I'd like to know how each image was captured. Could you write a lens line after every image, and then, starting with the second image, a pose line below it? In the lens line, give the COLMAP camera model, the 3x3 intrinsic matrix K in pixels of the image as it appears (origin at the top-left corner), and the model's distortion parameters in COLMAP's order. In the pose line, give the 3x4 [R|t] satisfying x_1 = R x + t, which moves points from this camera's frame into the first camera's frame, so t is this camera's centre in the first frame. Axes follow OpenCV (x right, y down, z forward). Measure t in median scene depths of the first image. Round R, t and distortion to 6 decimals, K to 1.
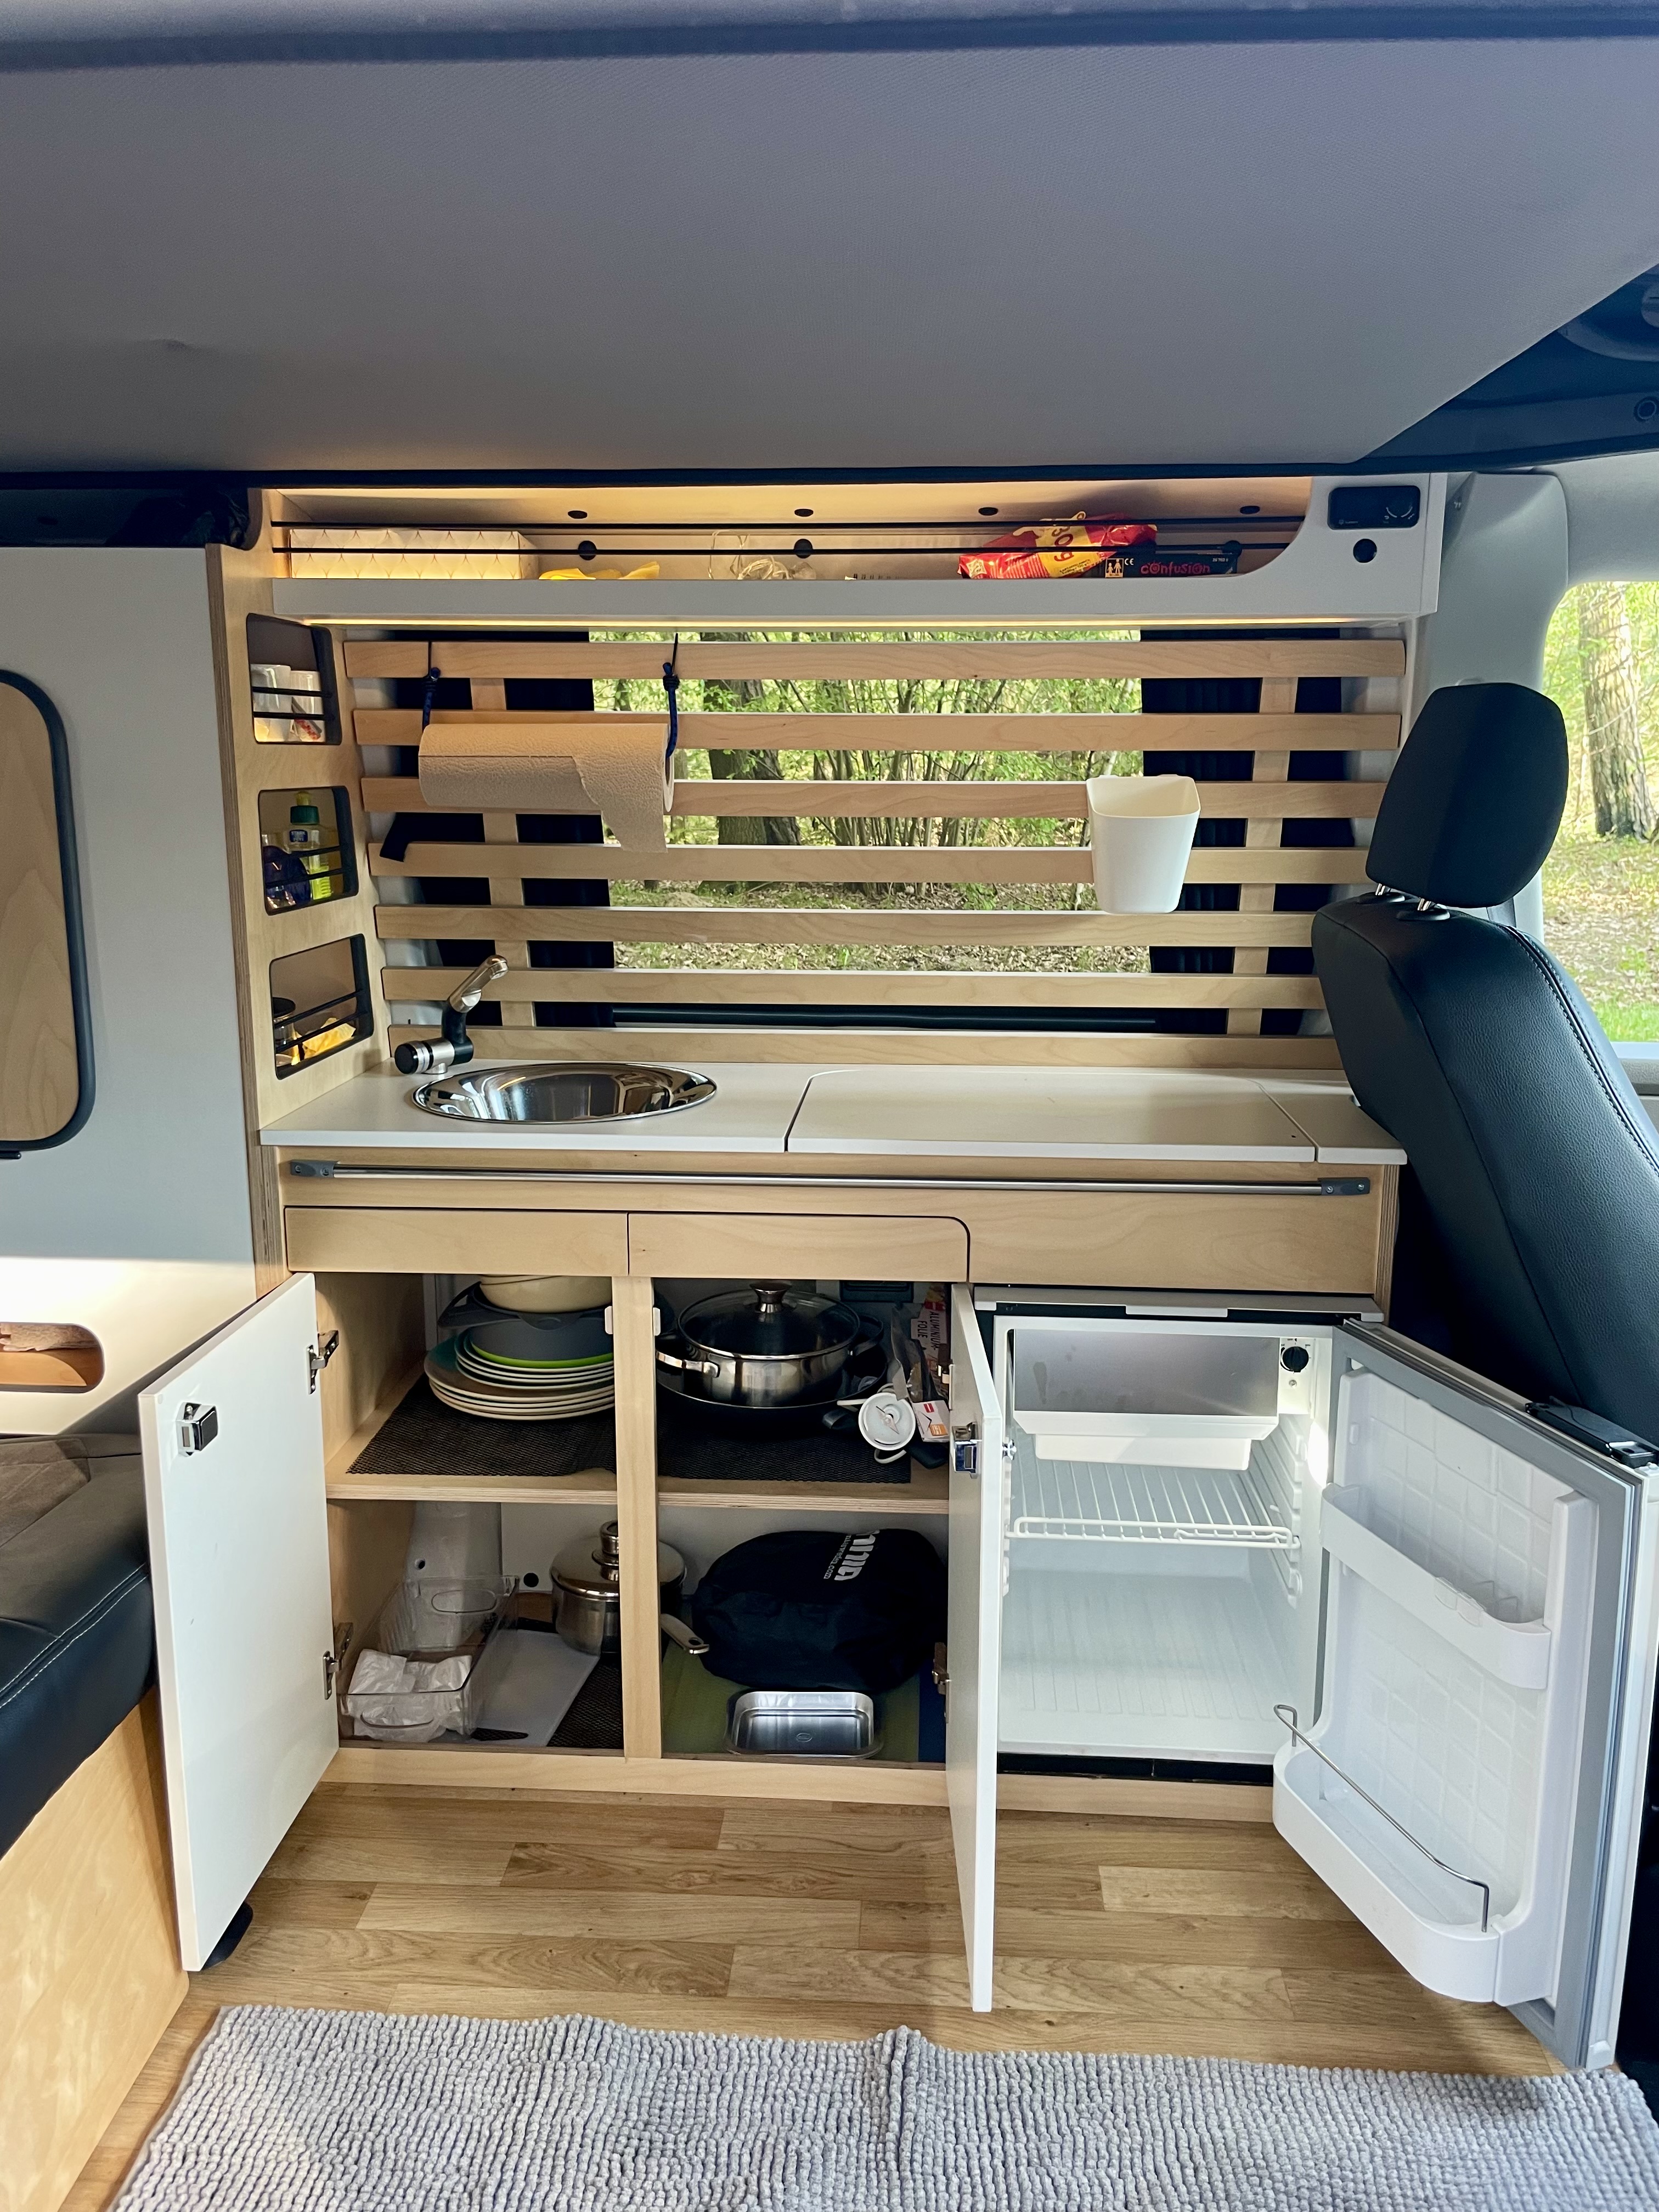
lens RADIAL K [[1676.6, 0, 840.4], [0, 1676.6, 1097.2], [0, 0, 1]] dist [0.035265, 0.001861]
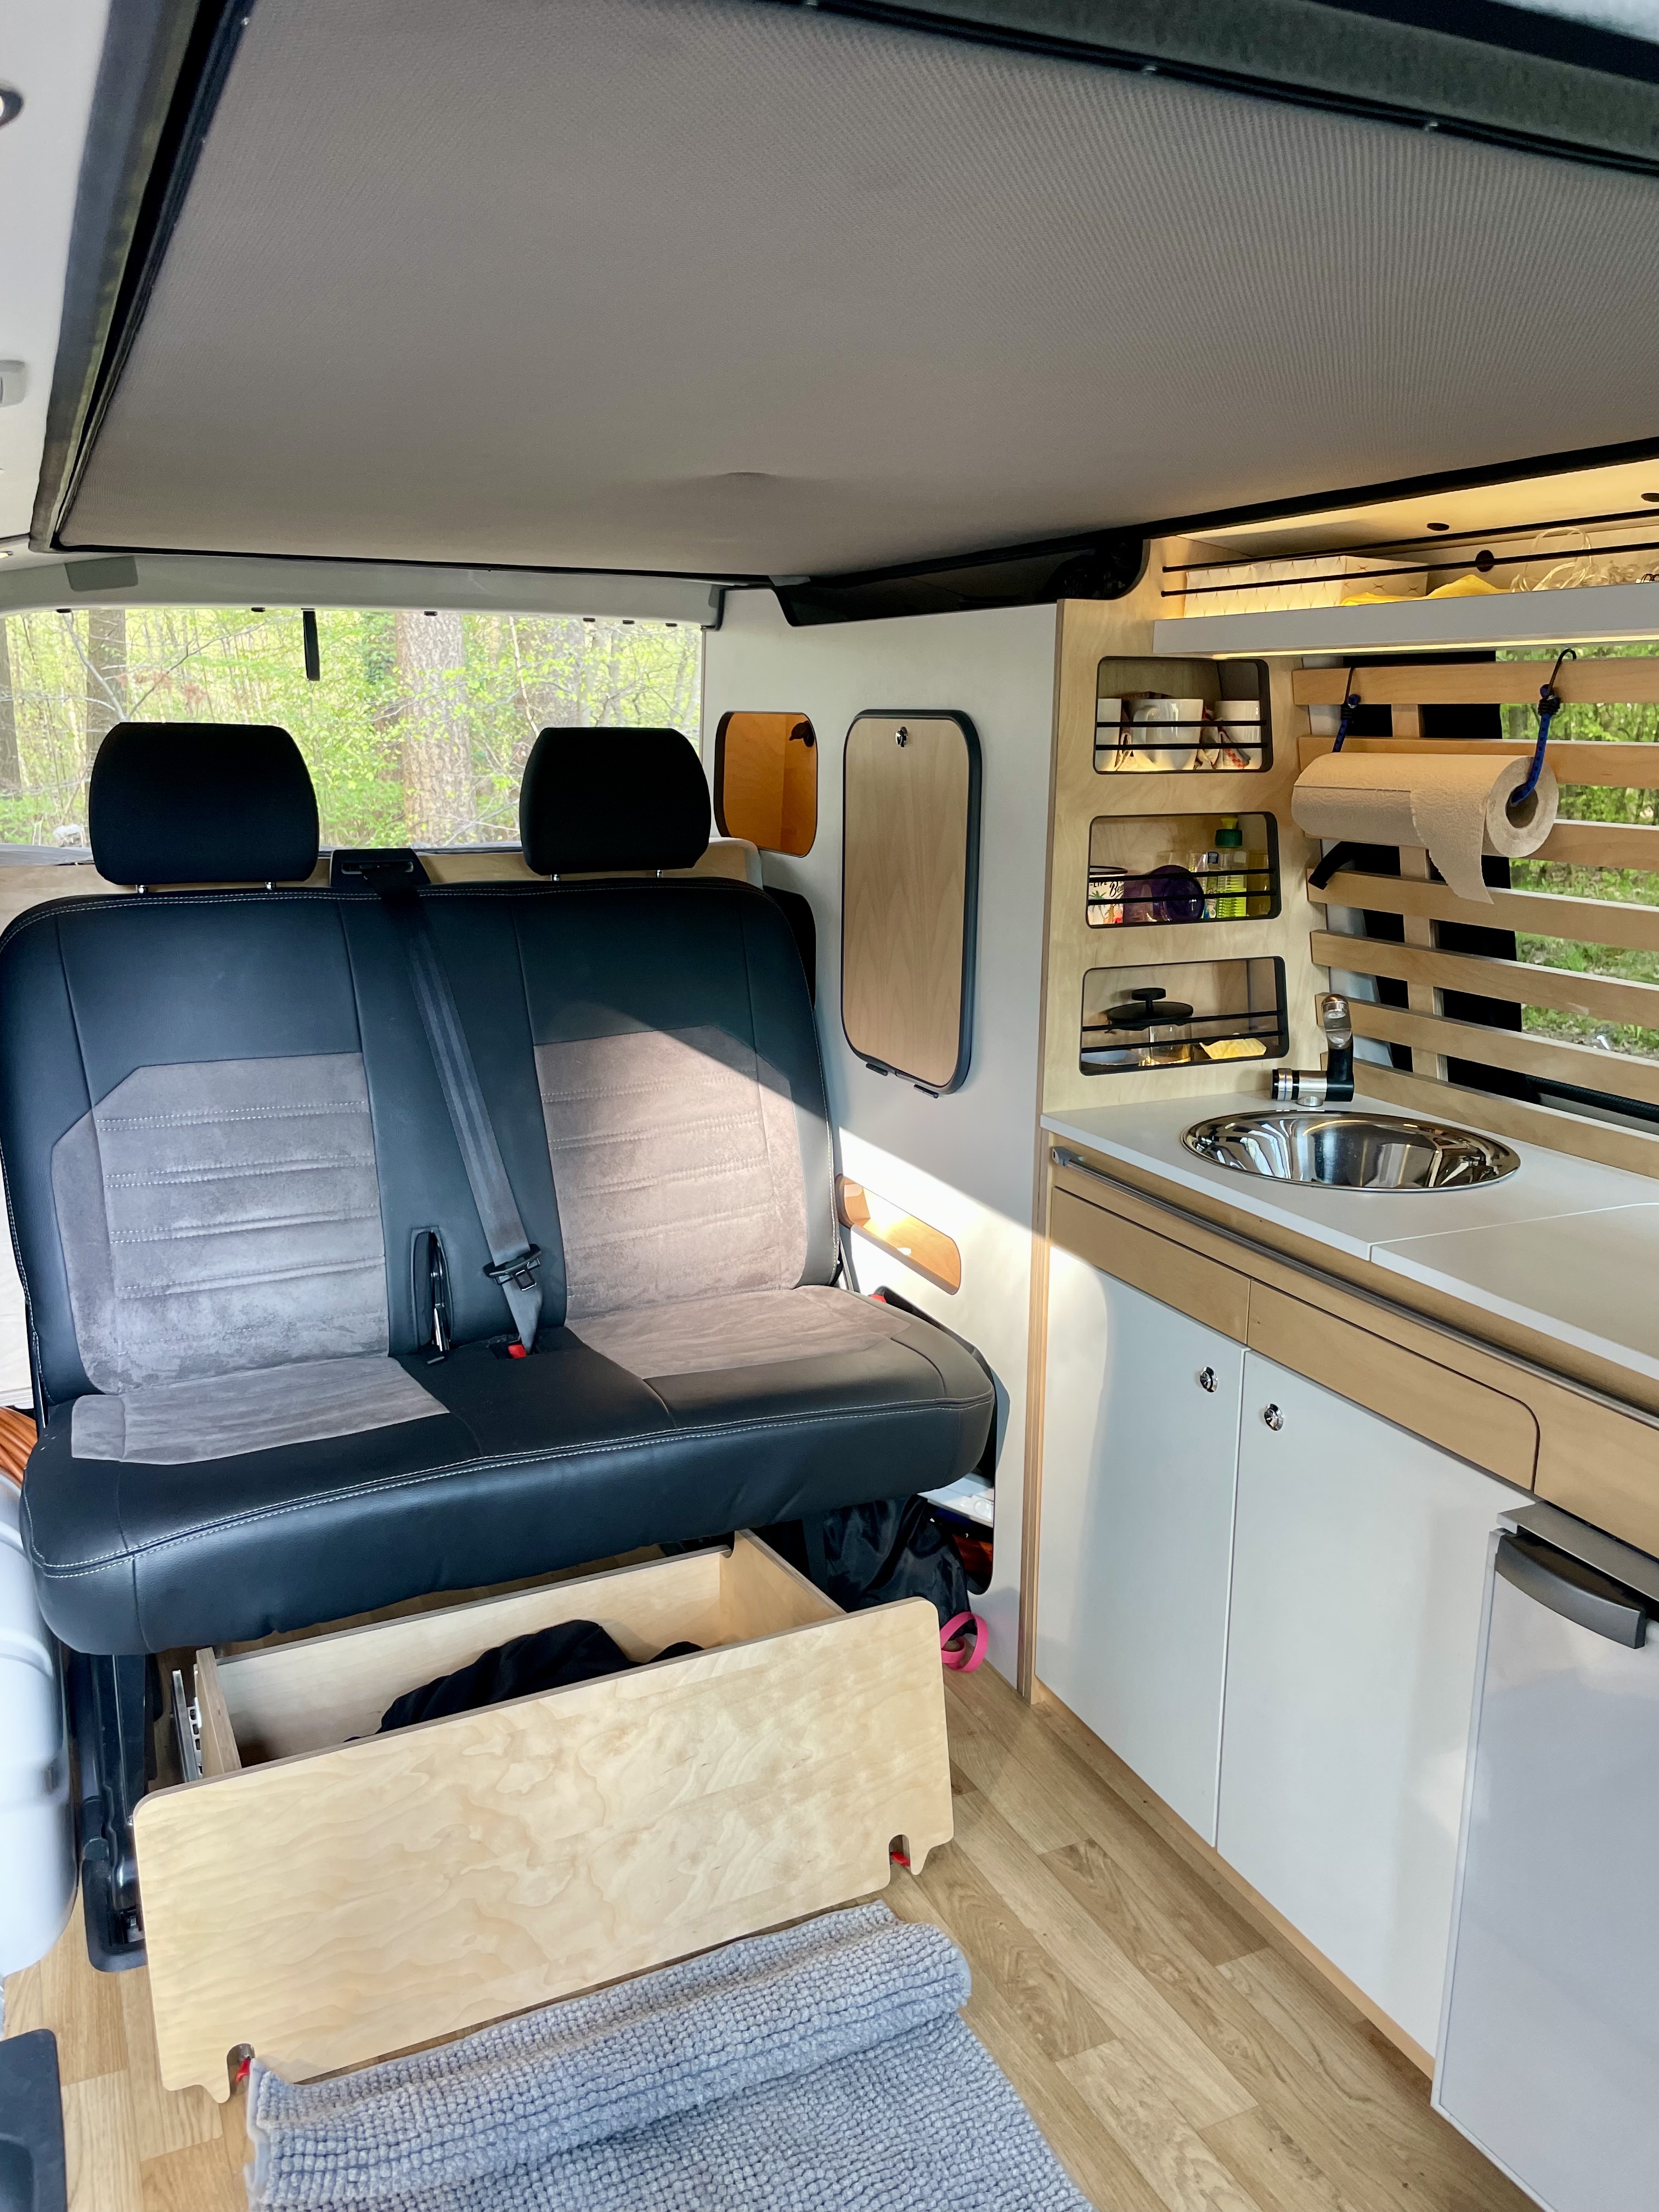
lens RADIAL K [[1676.6, 0, 834.3], [0, 1676.6, 1106.2], [0, 0, 1]] dist [0.035265, 0.001861]
pose [[0.473832, 0.201887, -0.857161, 0.493280], [-0.186229, 0.974324, 0.126536, -0.090683], [0.860698, 0.099671, 0.499263, 0.279432]]
